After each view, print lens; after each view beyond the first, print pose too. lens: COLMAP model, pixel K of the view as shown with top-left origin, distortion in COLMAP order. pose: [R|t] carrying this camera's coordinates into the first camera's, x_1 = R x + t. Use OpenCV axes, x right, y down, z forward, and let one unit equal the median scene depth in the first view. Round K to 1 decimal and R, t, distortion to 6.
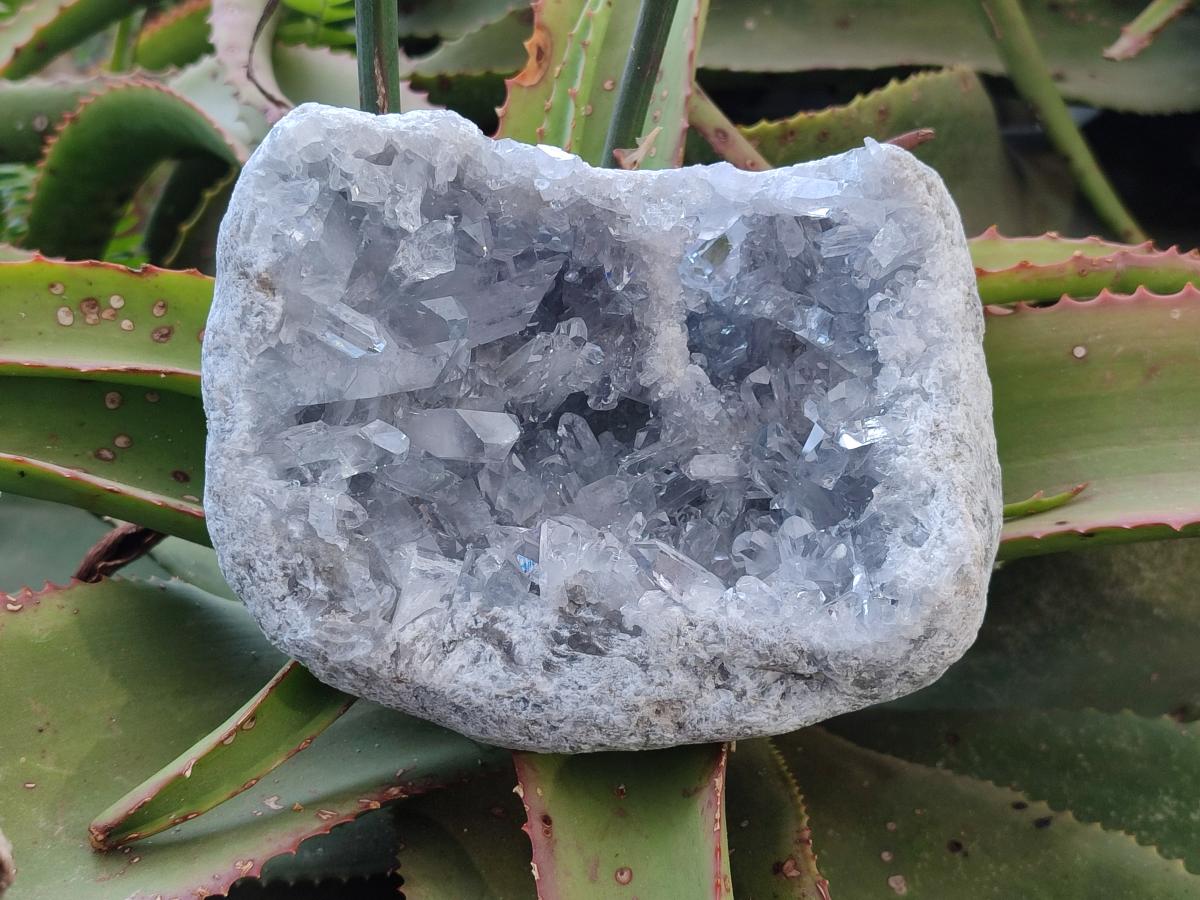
lens RADIAL K [[1744.3, 0, 608.8], [0, 1744.3, 453.2], [0, 0, 1]] dist [0.051381, 0.000000]
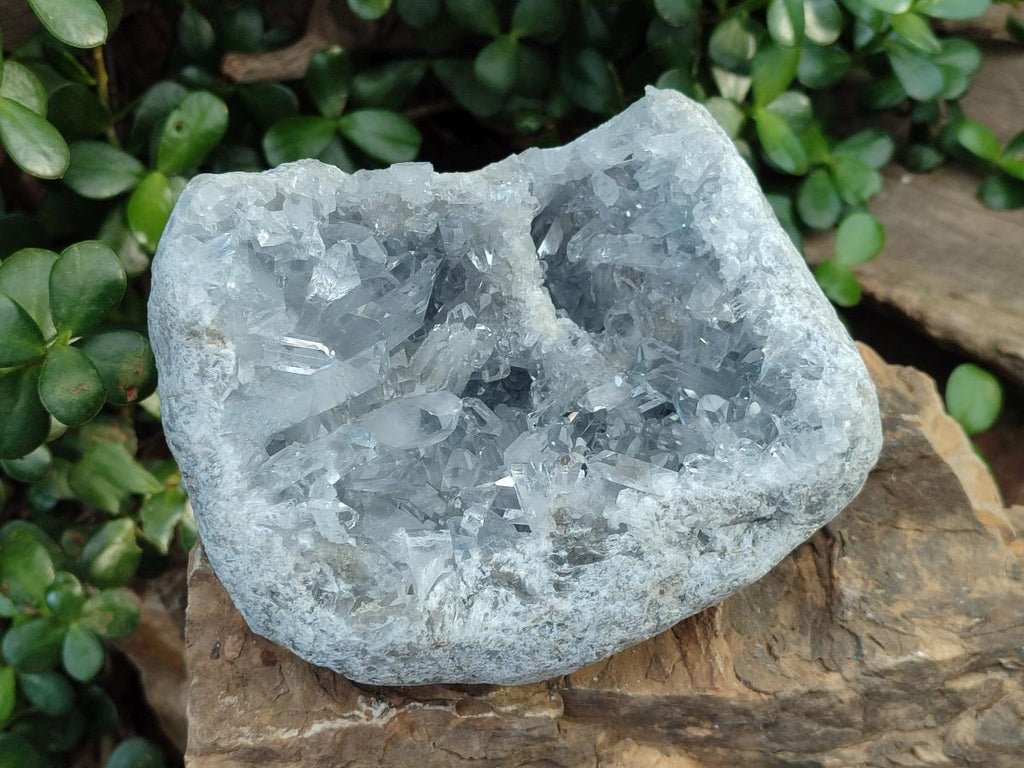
lens RADIAL K [[1488.4, 0, 515.8], [0, 1488.4, 379.9], [0, 0, 1]] dist [0.051381, 0.000000]
pose [[0.920392, -0.300859, 0.249723, -0.257566], [0.336181, 0.935051, -0.112524, 0.096154], [-0.199650, 0.187518, 0.961757, 0.064319]]
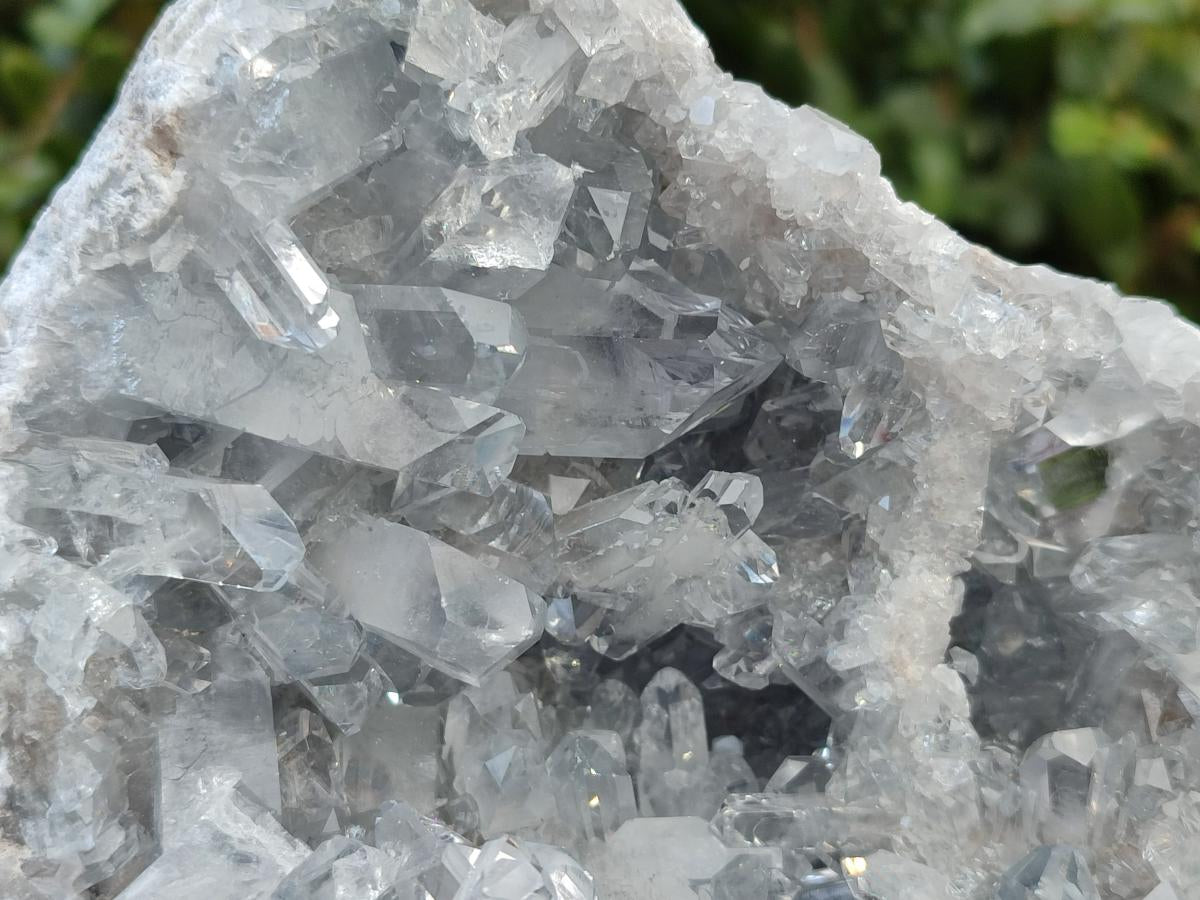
lens RADIAL K [[1744.3, 0, 602.5], [0, 1744.3, 450.2], [0, 0, 1]] dist [0.051381, 0.000000]
pose [[0.908842, 0.357061, -0.215669, 0.047891], [-0.395700, 0.901582, -0.174847, 0.017556], [0.132012, 0.244248, 0.960685, 0.556014]]
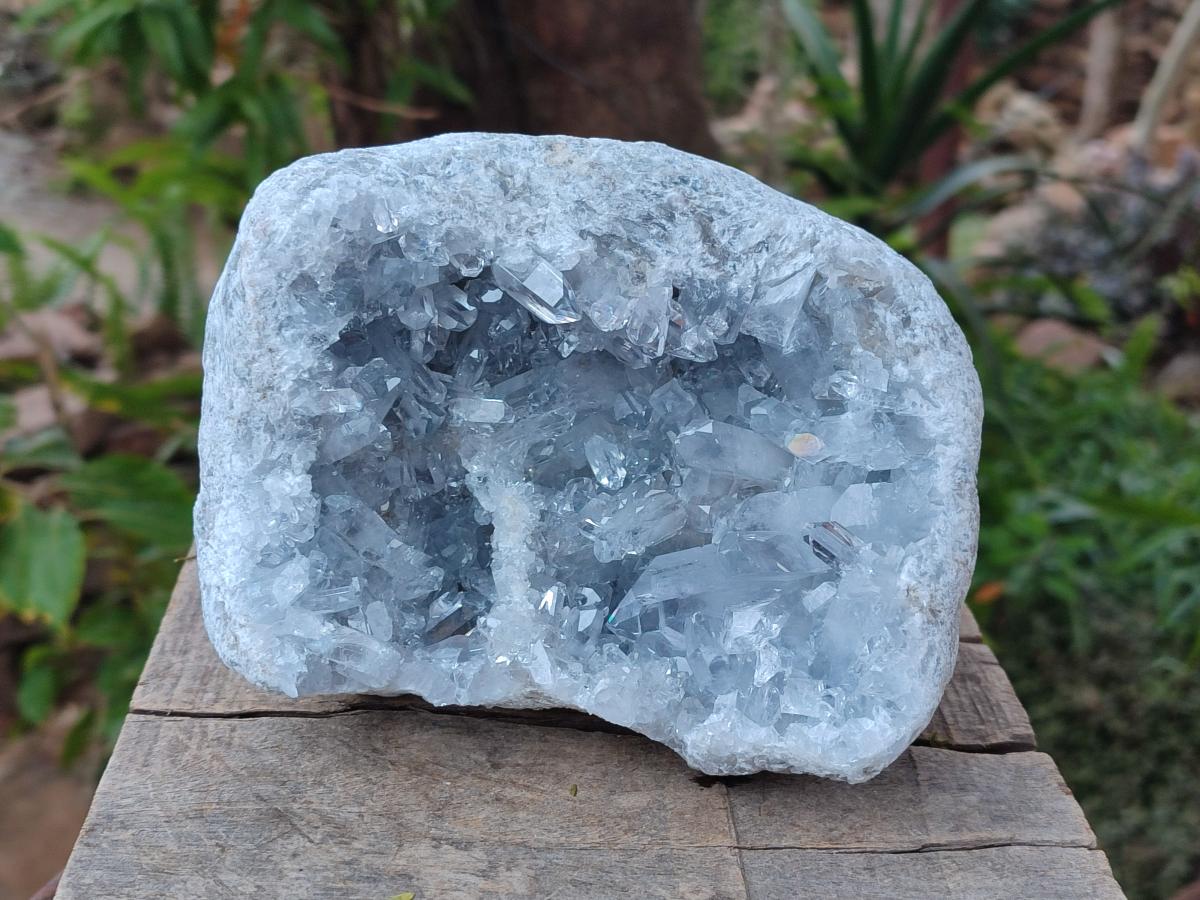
lens RADIAL K [[1744.3, 0, 572.6], [0, 1744.3, 449.7], [0, 0, 1]] dist [0.051381, 0.000000]
pose [[-0.992456, -0.114248, -0.044491, 0.053469], [0.103643, -0.975636, 0.193371, -0.221032], [-0.065499, 0.187301, 0.980116, 0.008771]]
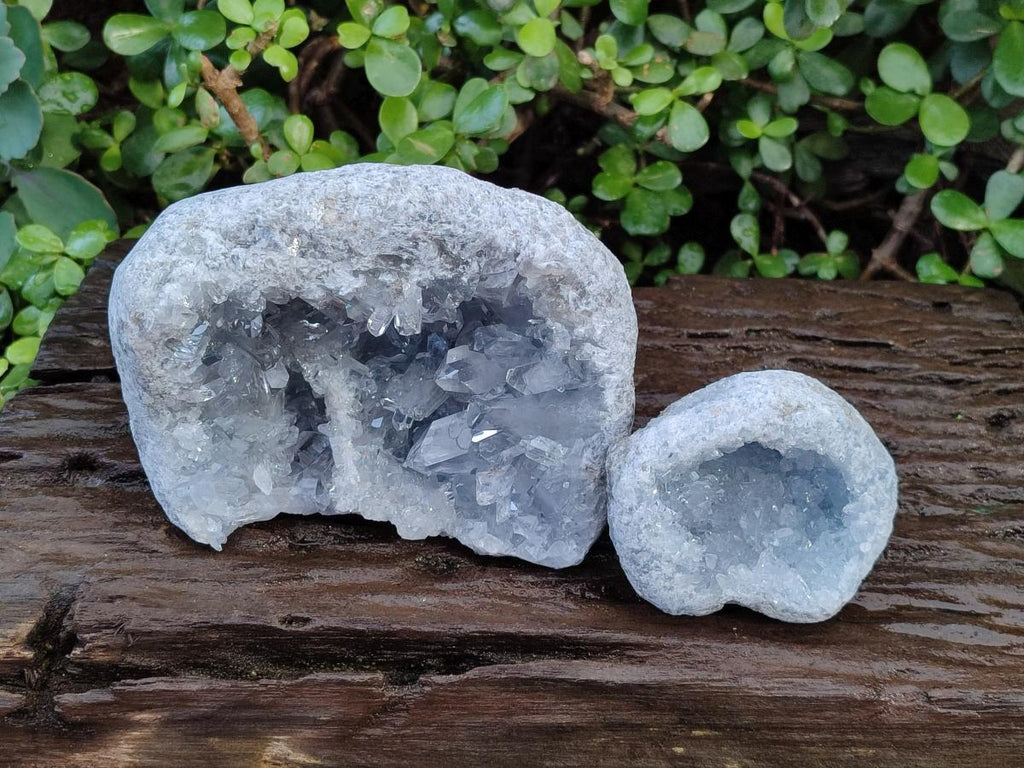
lens RADIAL K [[1488.4, 0, 518.5], [0, 1488.4, 387.4], [0, 0, 1]] dist [0.051381, 0.000000]
pose [[-0.994940, 0.024484, -0.097444, 0.004359], [0.020075, -0.901854, -0.431575, 0.560555], [-0.098447, -0.431347, 0.896799, -0.198536]]
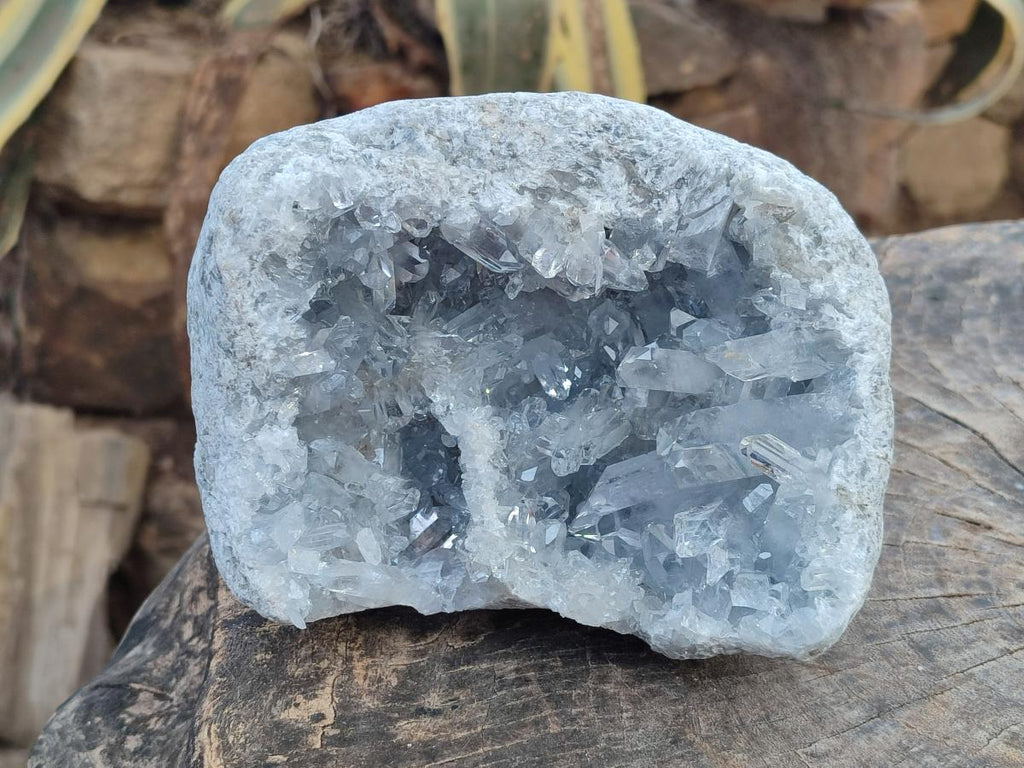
lens RADIAL K [[1488.4, 0, 477.5], [0, 1488.4, 387.3], [0, 0, 1]] dist [0.051381, 0.000000]
pose [[-0.998366, -0.020889, -0.053179, 0.092132], [0.016930, -0.997127, 0.073832, -0.097408], [-0.054569, 0.072811, 0.995852, 0.043477]]
